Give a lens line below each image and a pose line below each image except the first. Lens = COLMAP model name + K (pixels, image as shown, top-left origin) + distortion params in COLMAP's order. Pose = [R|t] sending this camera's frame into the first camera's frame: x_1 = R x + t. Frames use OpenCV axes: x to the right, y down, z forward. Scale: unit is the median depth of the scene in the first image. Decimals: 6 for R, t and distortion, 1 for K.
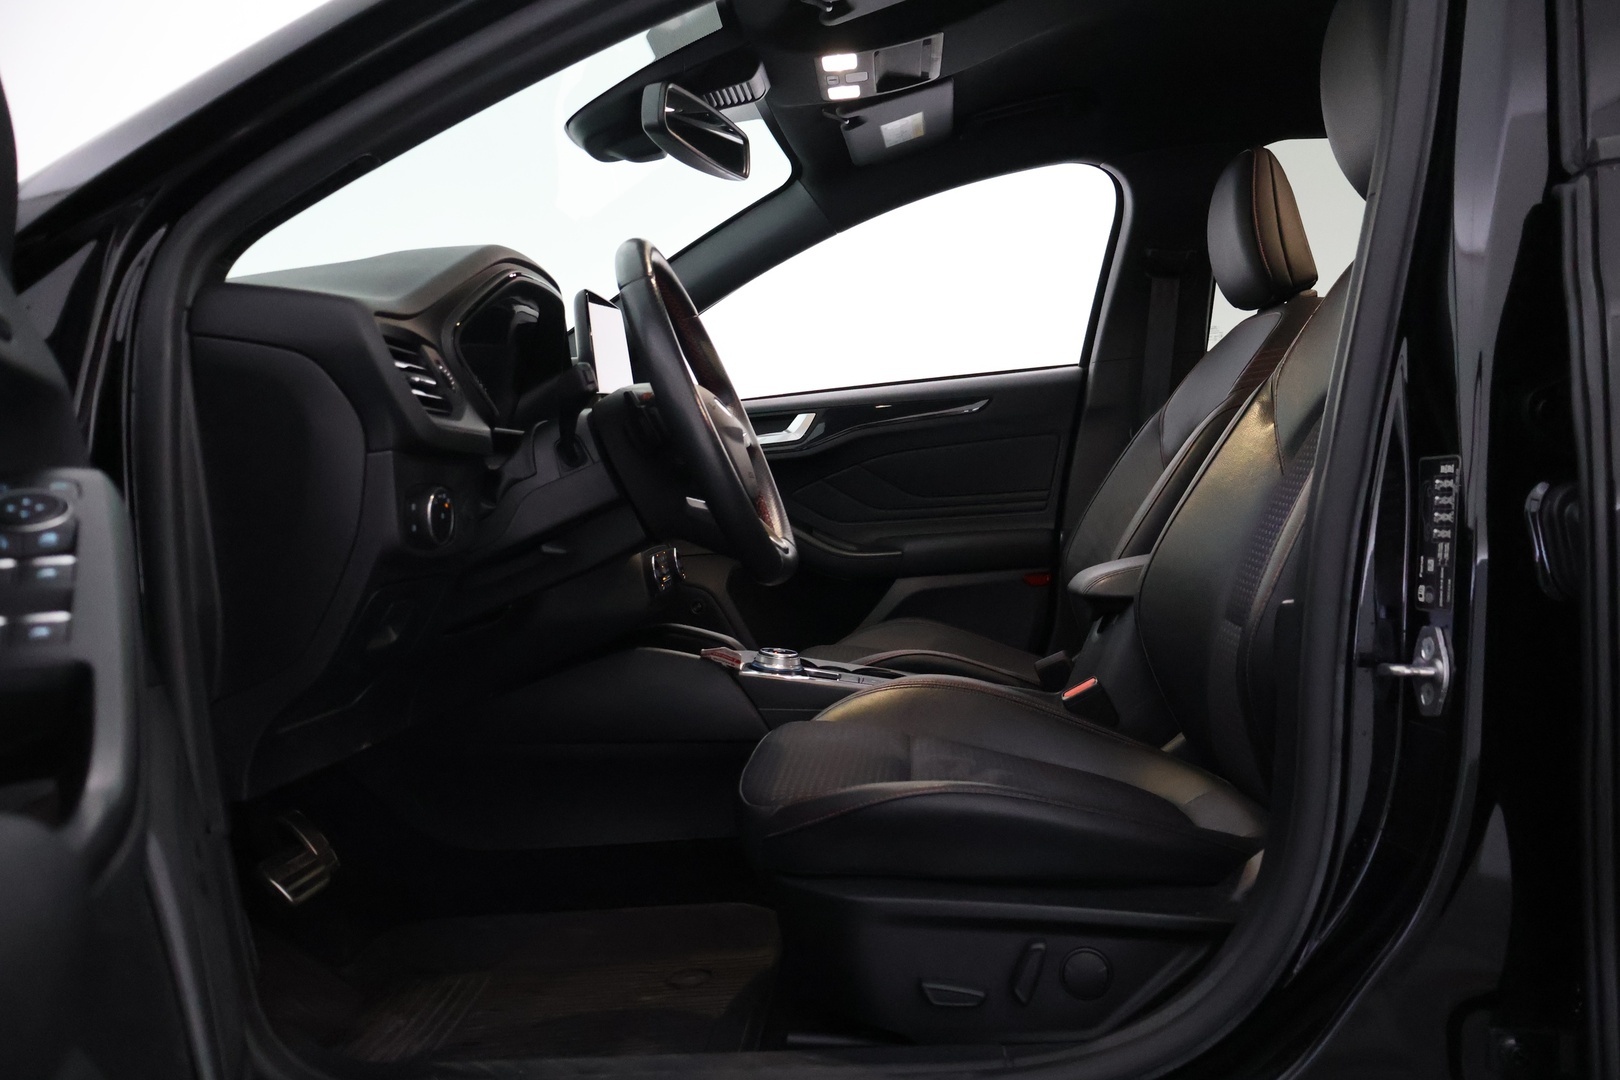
lens RADIAL K [[1362.4, 0, 810.0], [0, 1362.4, 540.0], [0, 0, 1]] dist [-0.021657, 0.064577]
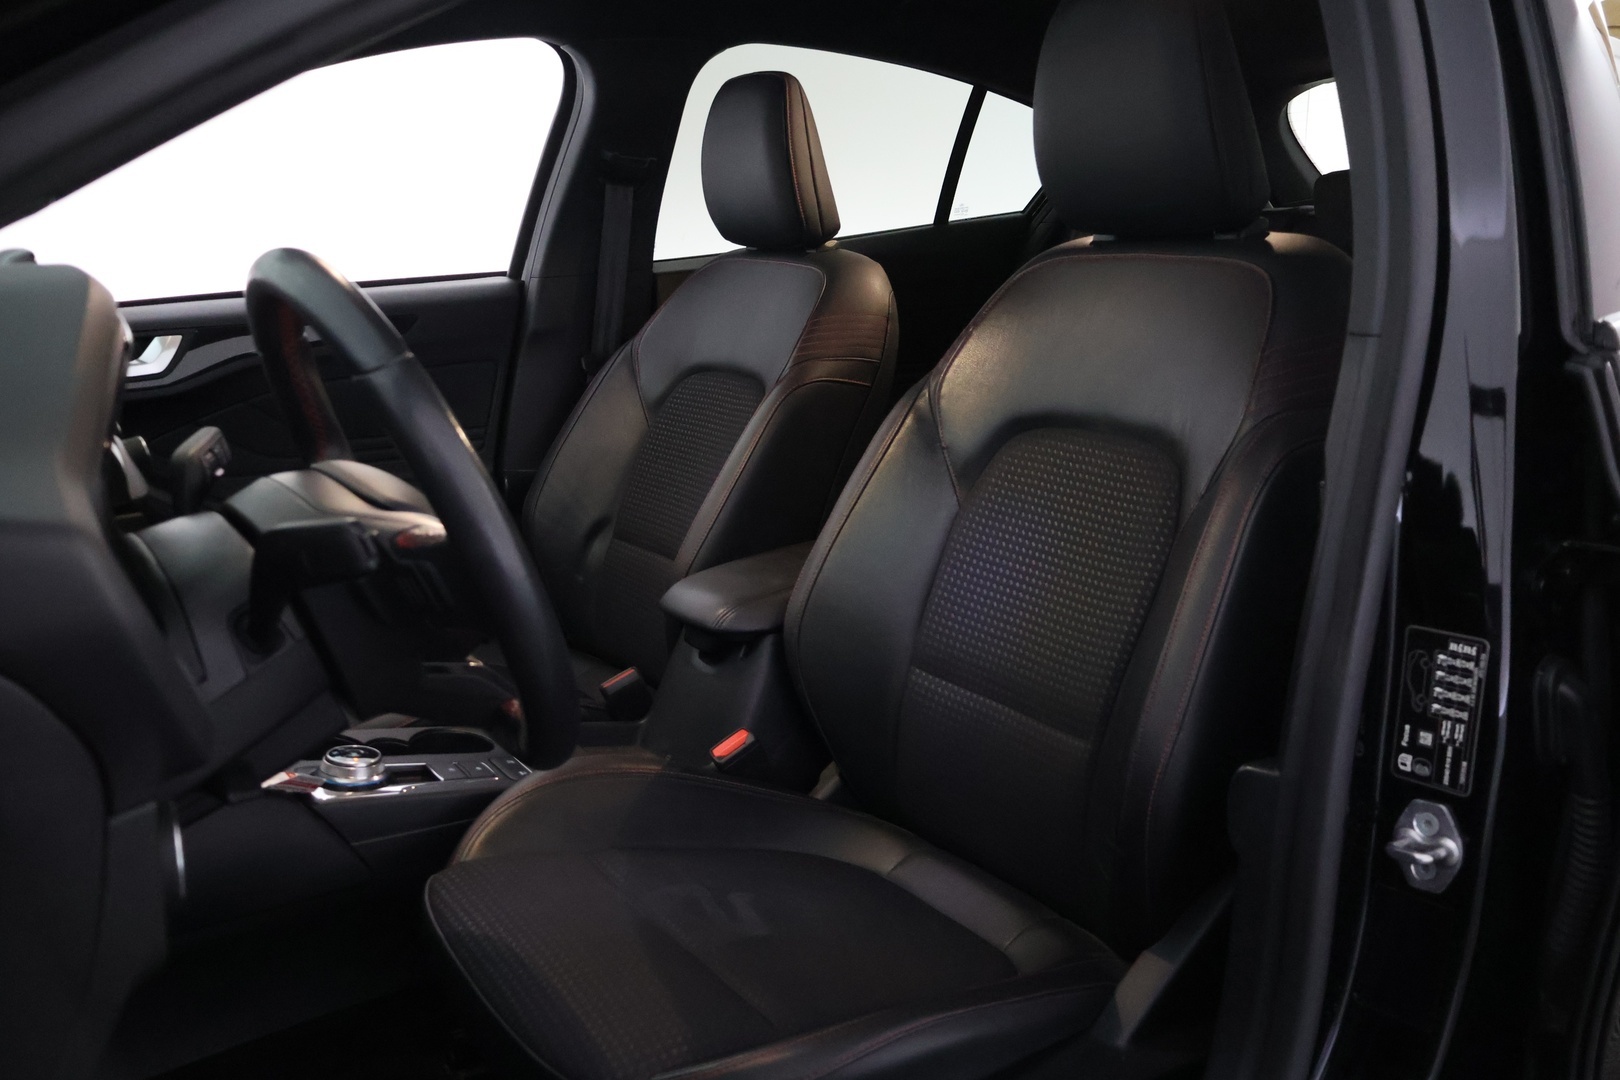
lens RADIAL K [[1362.4, 0, 810.0], [0, 1362.4, 540.0], [0, 0, 1]] dist [-0.021657, 0.064577]
pose [[0.784671, -0.098645, 0.612013, -0.295399], [-0.008897, 0.985364, 0.170229, -0.176743], [-0.619848, -0.139019, 0.772310, 0.334165]]
